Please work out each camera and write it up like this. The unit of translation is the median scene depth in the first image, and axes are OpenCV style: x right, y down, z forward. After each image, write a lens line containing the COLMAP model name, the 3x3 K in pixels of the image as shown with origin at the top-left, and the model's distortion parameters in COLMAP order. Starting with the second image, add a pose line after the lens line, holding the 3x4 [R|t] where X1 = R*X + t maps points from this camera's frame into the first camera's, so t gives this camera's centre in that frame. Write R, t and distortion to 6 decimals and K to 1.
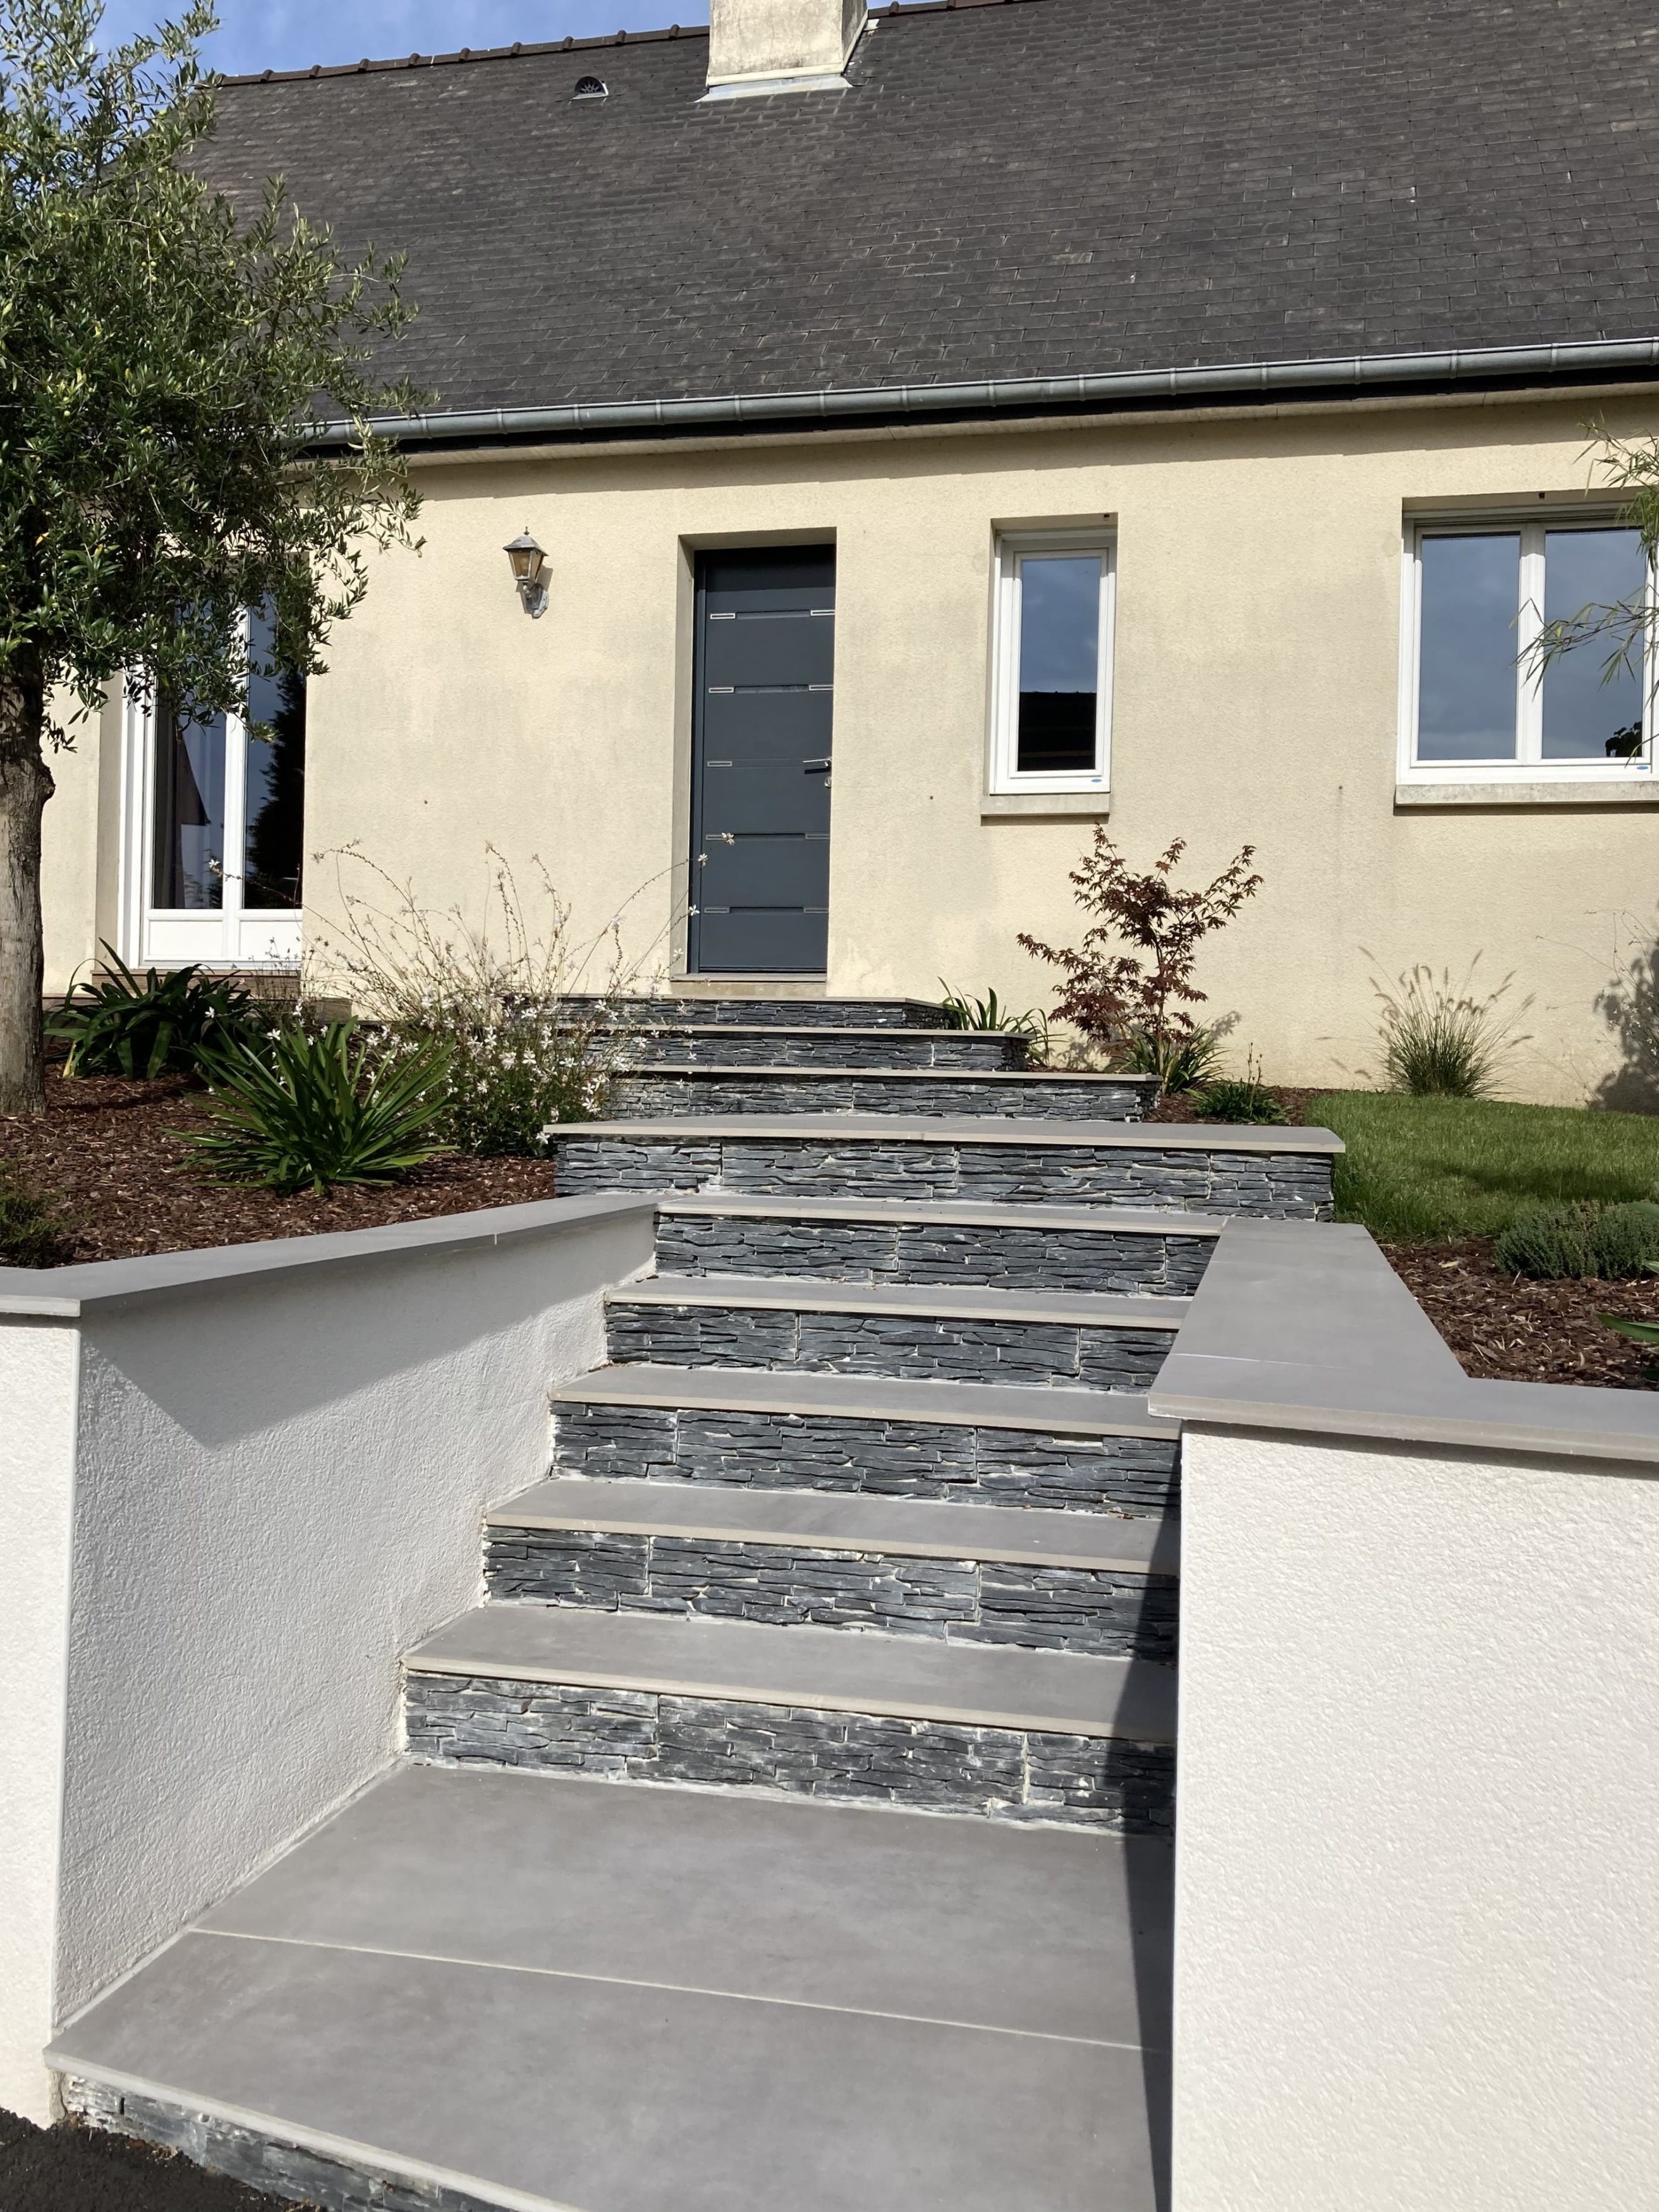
lens RADIAL K [[1925.2, 0, 829.5], [0, 1925.2, 1106.0], [0, 0, 1]] dist [-0.003750, 0.031363]
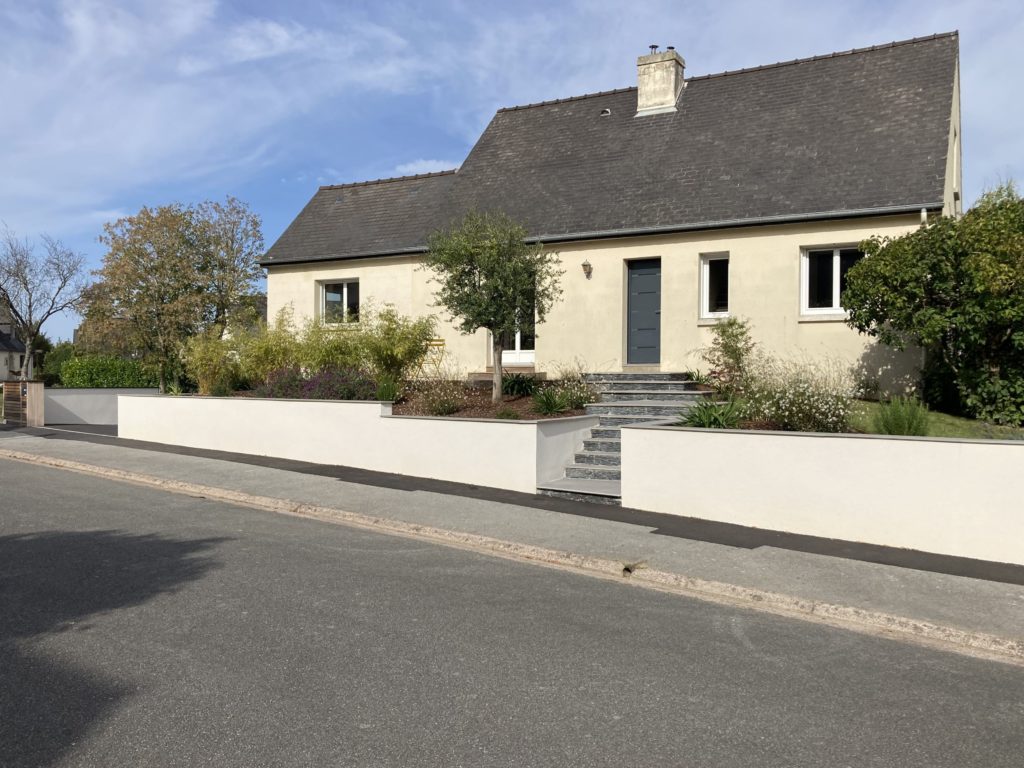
lens RADIAL K [[891.2, 0, 476.9], [0, 891.2, 398.6], [0, 0, 1]] dist [-0.003750, 0.031363]
pose [[0.954352, -0.013759, -0.298367, 0.184133], [0.017514, 0.999797, 0.009912, -0.020593], [0.298170, -0.014685, 0.954400, -0.901338]]
